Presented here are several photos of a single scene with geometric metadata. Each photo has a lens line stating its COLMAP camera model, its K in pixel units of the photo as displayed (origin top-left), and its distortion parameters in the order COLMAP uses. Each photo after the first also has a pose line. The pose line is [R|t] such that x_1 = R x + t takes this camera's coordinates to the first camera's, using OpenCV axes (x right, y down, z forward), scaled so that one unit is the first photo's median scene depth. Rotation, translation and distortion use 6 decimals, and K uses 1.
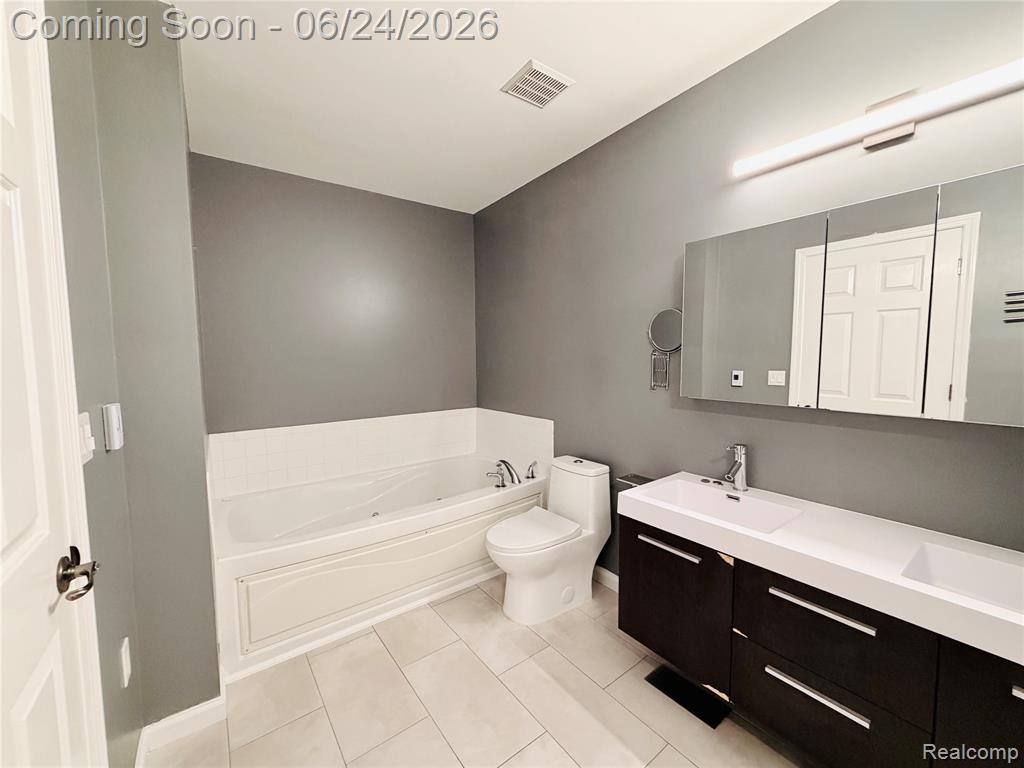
lens RADIAL K [[406.7, 0, 512.0], [0, 406.7, 384.0], [0, 0, 1]] dist [-0.000332, -0.000043]
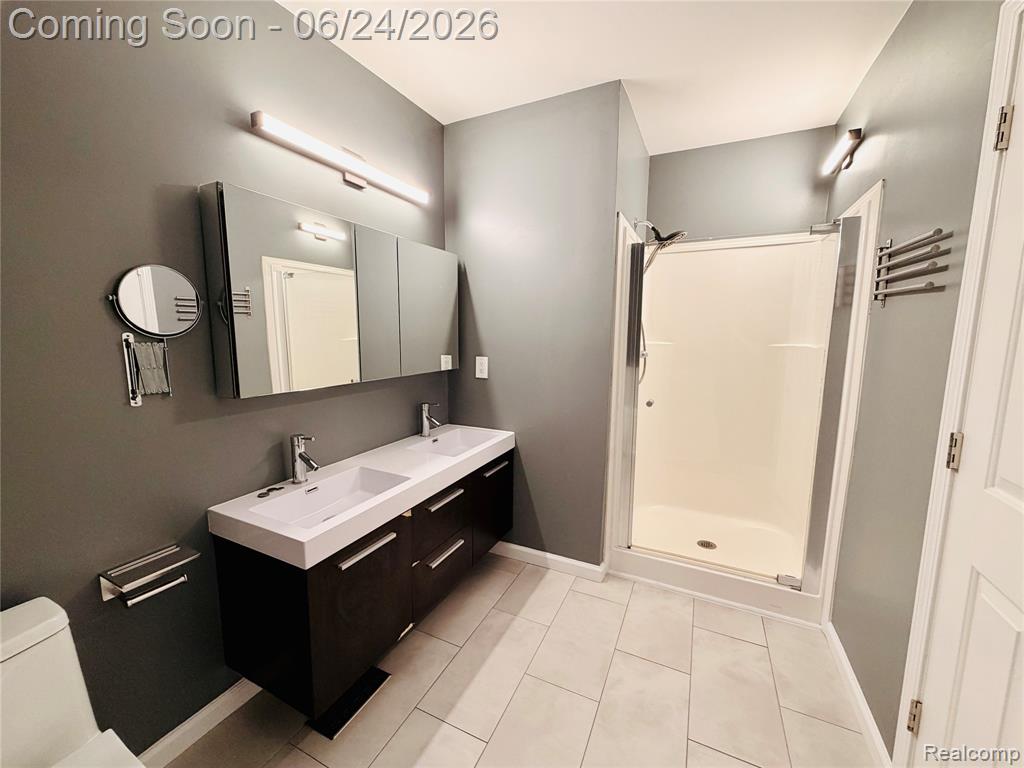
lens RADIAL K [[406.7, 0, 512.0], [0, 406.7, 384.0], [0, 0, 1]] dist [-0.000332, -0.000043]
pose [[-0.460170, -0.108958, 0.881119, -0.574921], [0.061470, 0.986149, 0.154049, -0.098330], [-0.885700, 0.125051, -0.447099, 1.147318]]
